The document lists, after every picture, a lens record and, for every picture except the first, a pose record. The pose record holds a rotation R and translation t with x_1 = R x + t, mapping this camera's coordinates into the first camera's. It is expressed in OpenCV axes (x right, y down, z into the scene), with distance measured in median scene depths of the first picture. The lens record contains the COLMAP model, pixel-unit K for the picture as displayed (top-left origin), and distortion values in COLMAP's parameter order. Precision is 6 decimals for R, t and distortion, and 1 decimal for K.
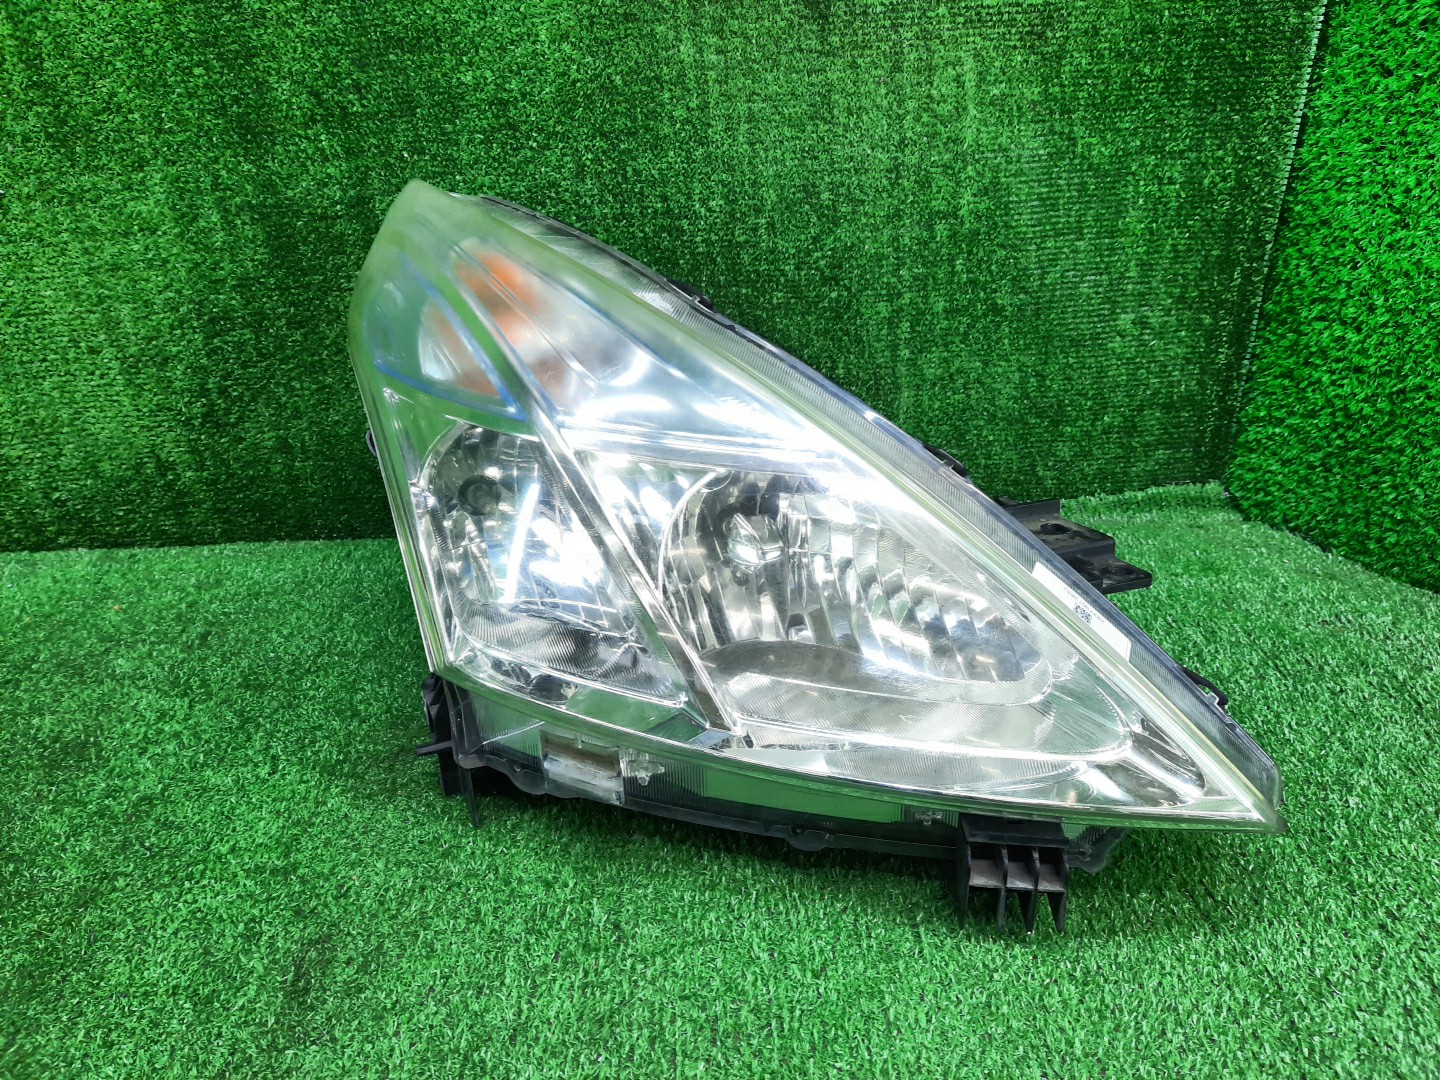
lens RADIAL K [[1037.4, 0, 726.2], [0, 1037.4, 542.8], [0, 0, 1]] dist [0.010988, 0.026961]
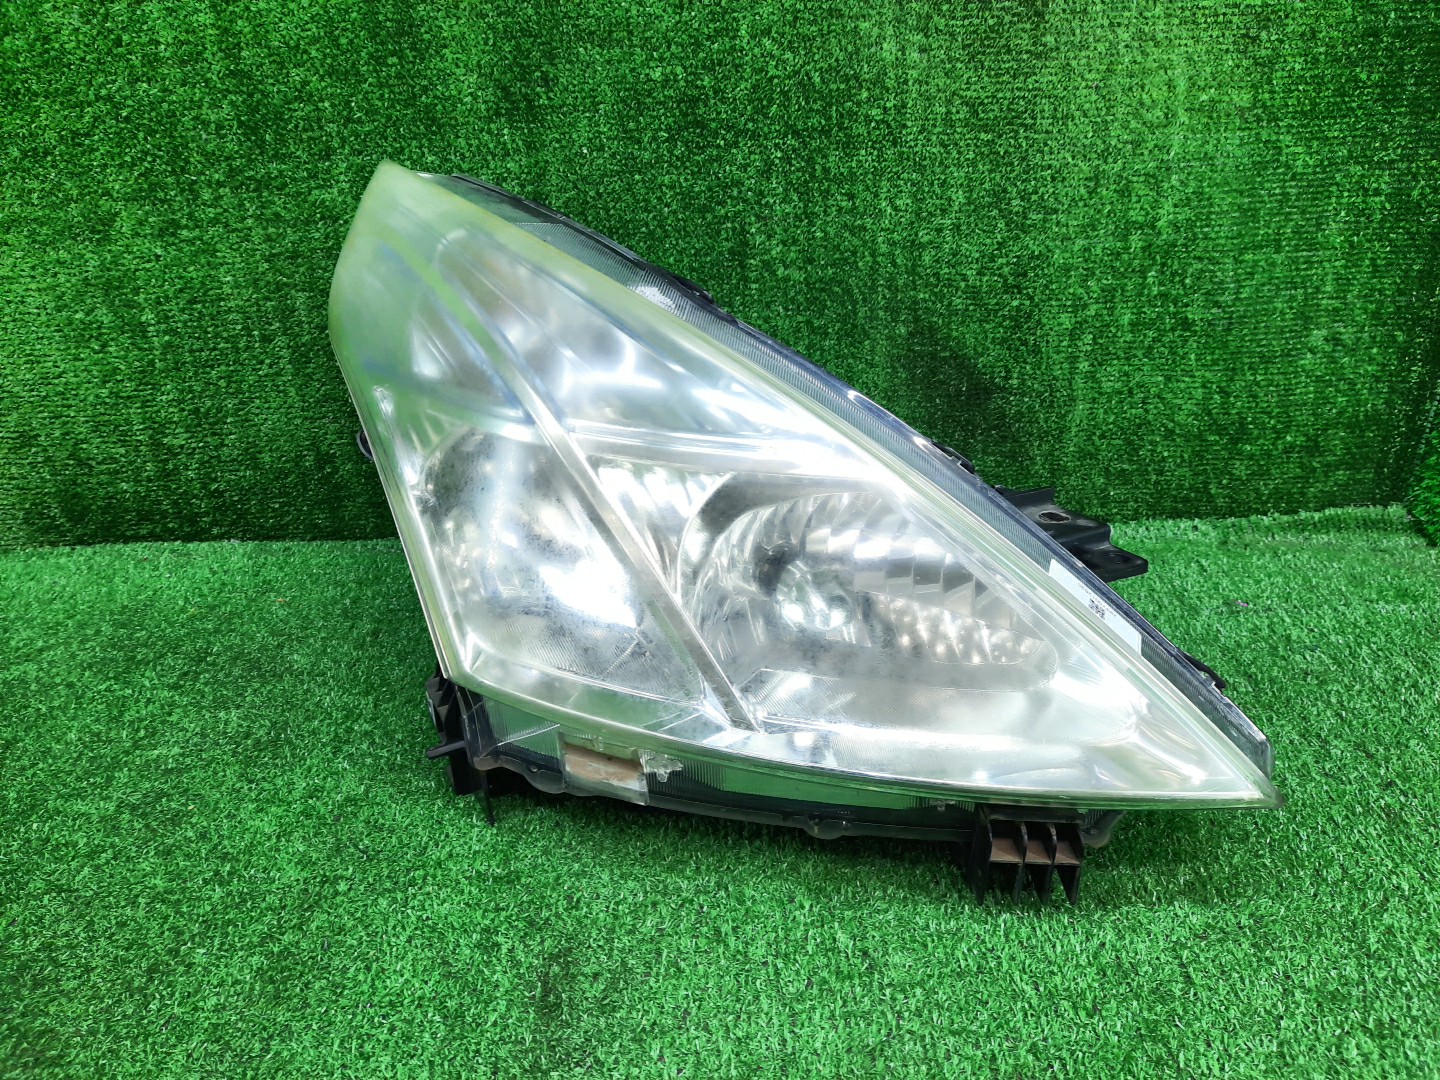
lens RADIAL K [[1037.4, 0, 726.2], [0, 1037.4, 542.8], [0, 0, 1]] dist [0.010988, 0.026961]
pose [[0.999483, 0.029084, -0.013678, -0.161729], [-0.029141, 0.999567, -0.003988, -0.001707], [0.013556, 0.004385, 0.999899, 0.024259]]
